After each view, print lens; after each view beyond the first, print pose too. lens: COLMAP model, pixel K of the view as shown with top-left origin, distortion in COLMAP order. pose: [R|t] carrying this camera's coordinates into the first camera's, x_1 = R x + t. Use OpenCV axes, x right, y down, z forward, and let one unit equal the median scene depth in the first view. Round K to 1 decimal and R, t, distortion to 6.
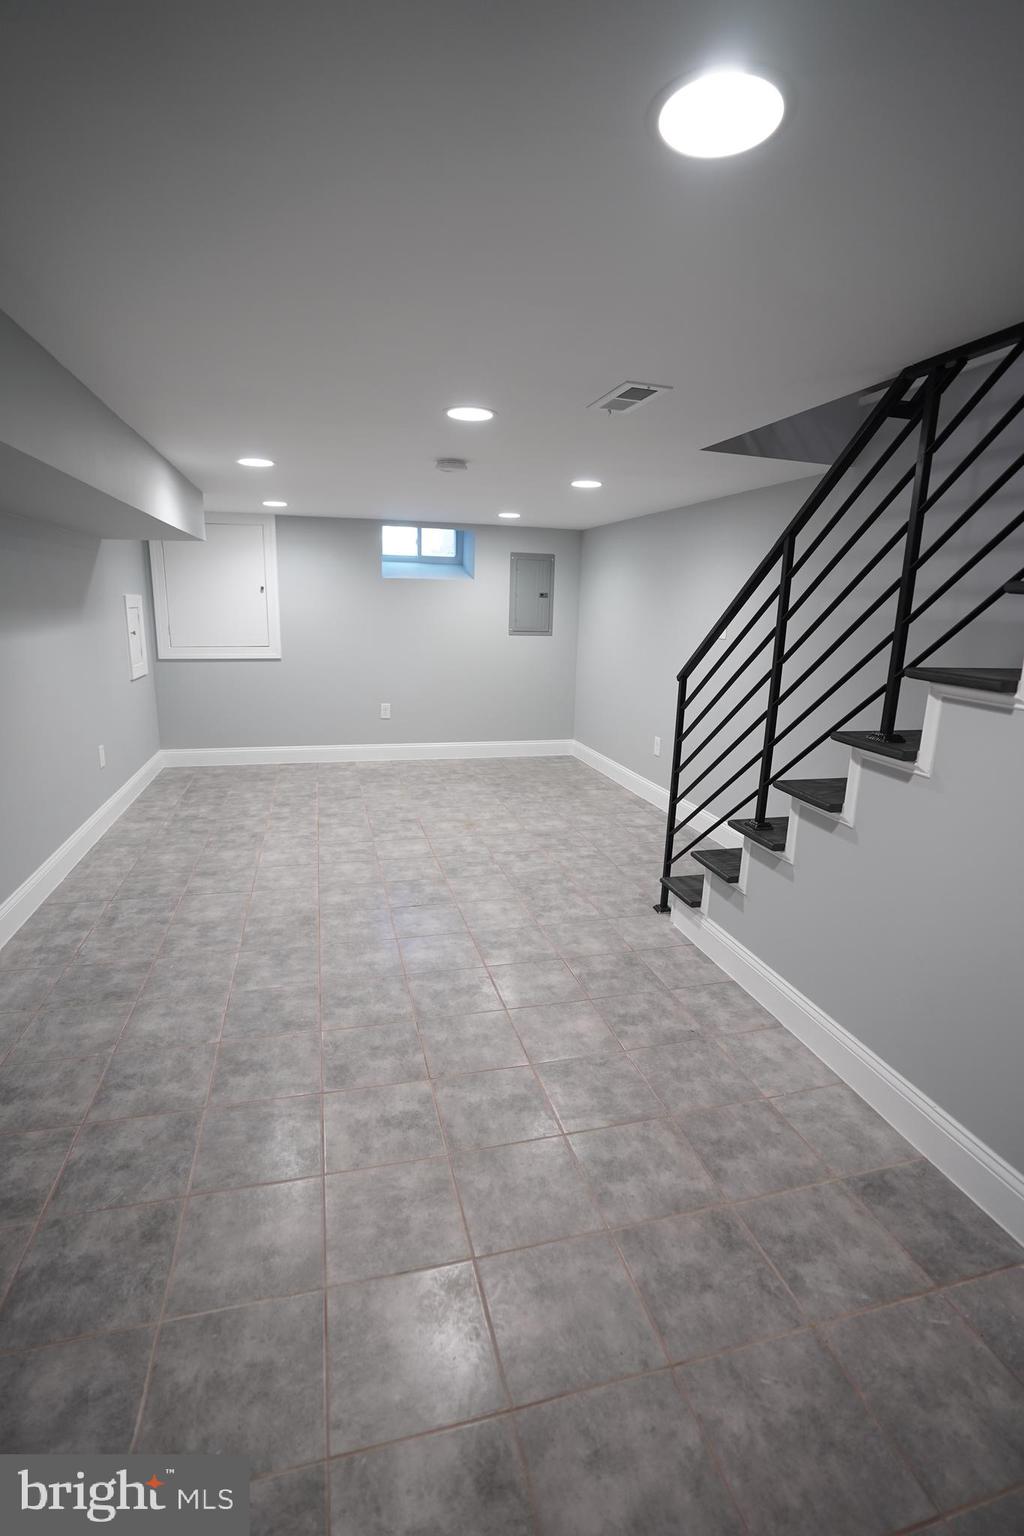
lens RADIAL K [[708.0, 0, 513.8], [0, 708.0, 767.2], [0, 0, 1]] dist [-0.035481, 0.011743]
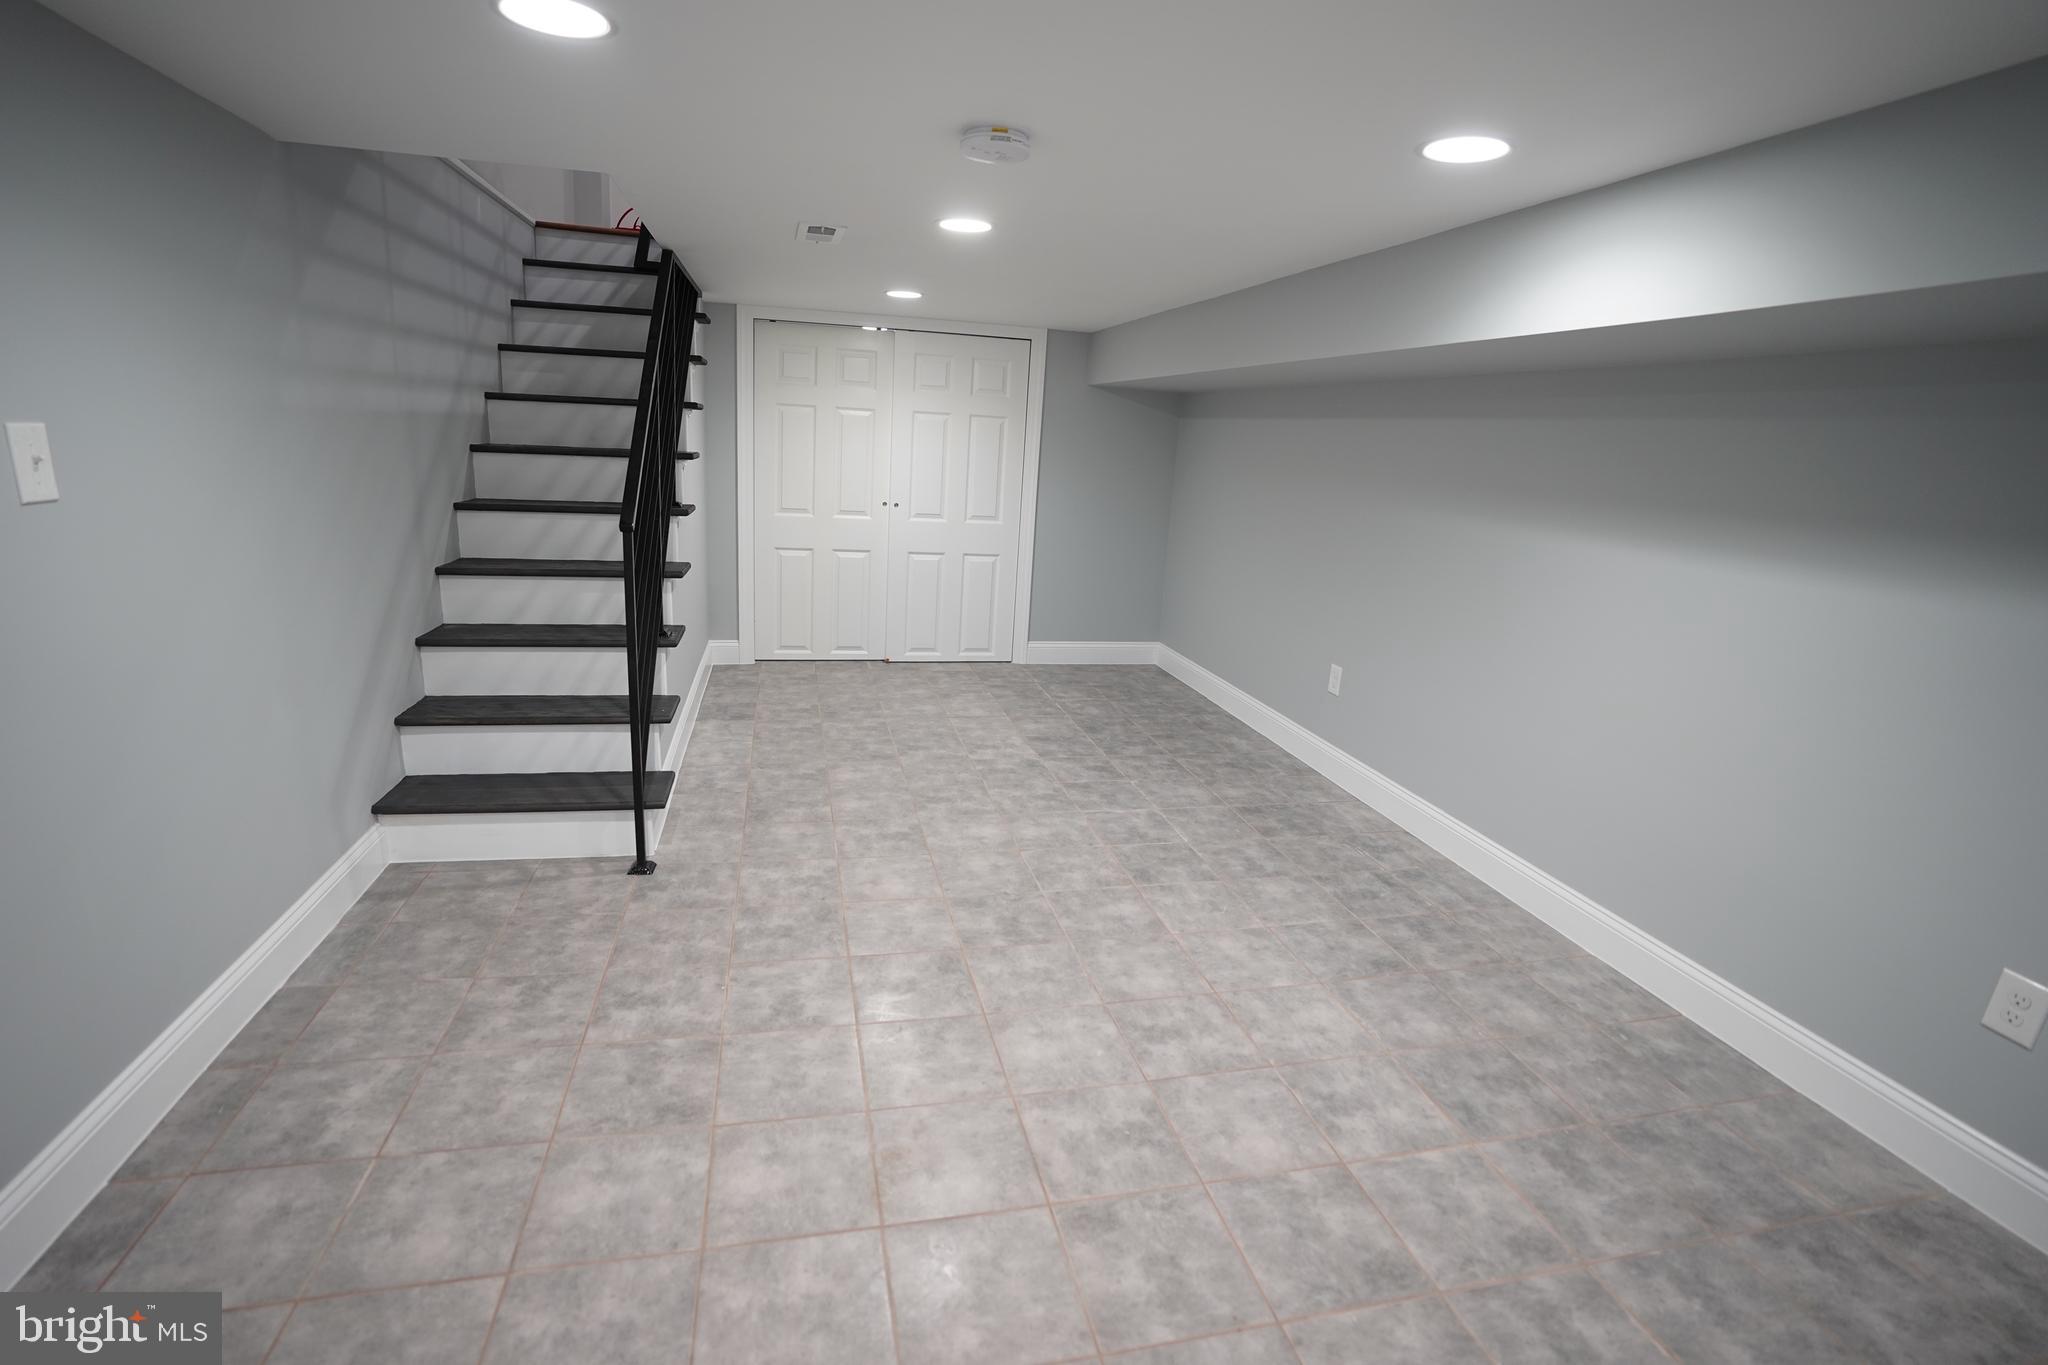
lens RADIAL K [[944.0, 0, 1021.7], [0, 944.0, 683.1], [0, 0, 1]] dist [-0.035481, 0.011743]
pose [[-0.996372, -0.084861, 0.006433, -0.154142], [-0.071802, 0.878803, 0.471751, -0.438770], [-0.045686, 0.469577, -0.881708, 1.823175]]
